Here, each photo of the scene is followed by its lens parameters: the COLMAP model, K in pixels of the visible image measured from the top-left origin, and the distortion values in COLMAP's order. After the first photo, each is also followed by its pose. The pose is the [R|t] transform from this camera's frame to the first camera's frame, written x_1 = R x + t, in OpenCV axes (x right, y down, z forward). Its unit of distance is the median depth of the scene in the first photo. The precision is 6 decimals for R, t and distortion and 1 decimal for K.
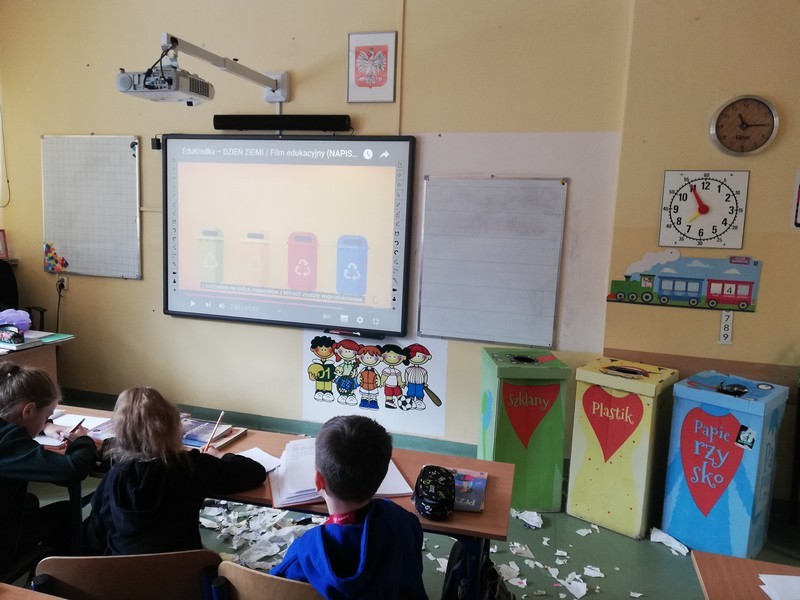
lens RADIAL K [[598.6, 0, 400.0], [0, 598.6, 300.0], [0, 0, 1]] dist [0.057101, -0.075726]
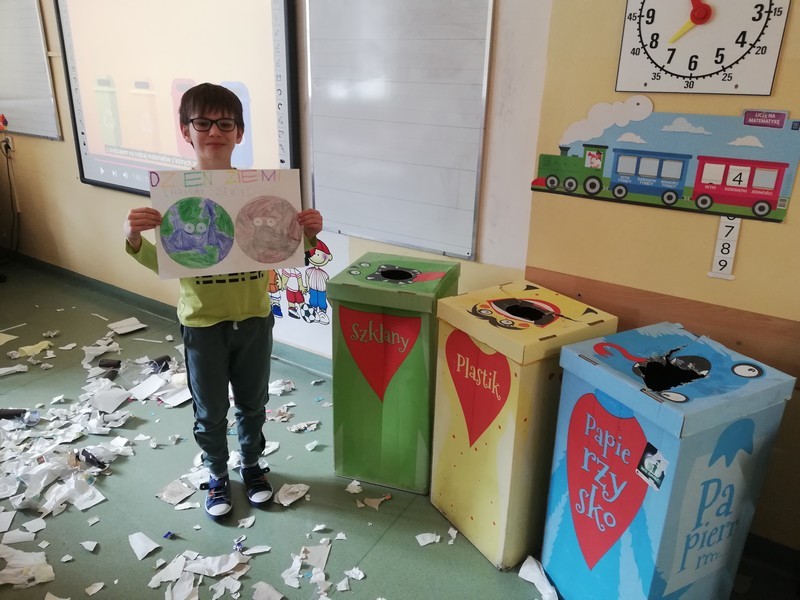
lens RADIAL K [[598.6, 0, 400.0], [0, 598.6, 300.0], [0, 0, 1]] dist [0.057101, -0.075726]
pose [[0.955315, 0.091454, -0.281085, 0.416932], [-0.030362, 0.976264, 0.214447, -0.016470], [0.294025, -0.196330, 0.935416, 0.396959]]
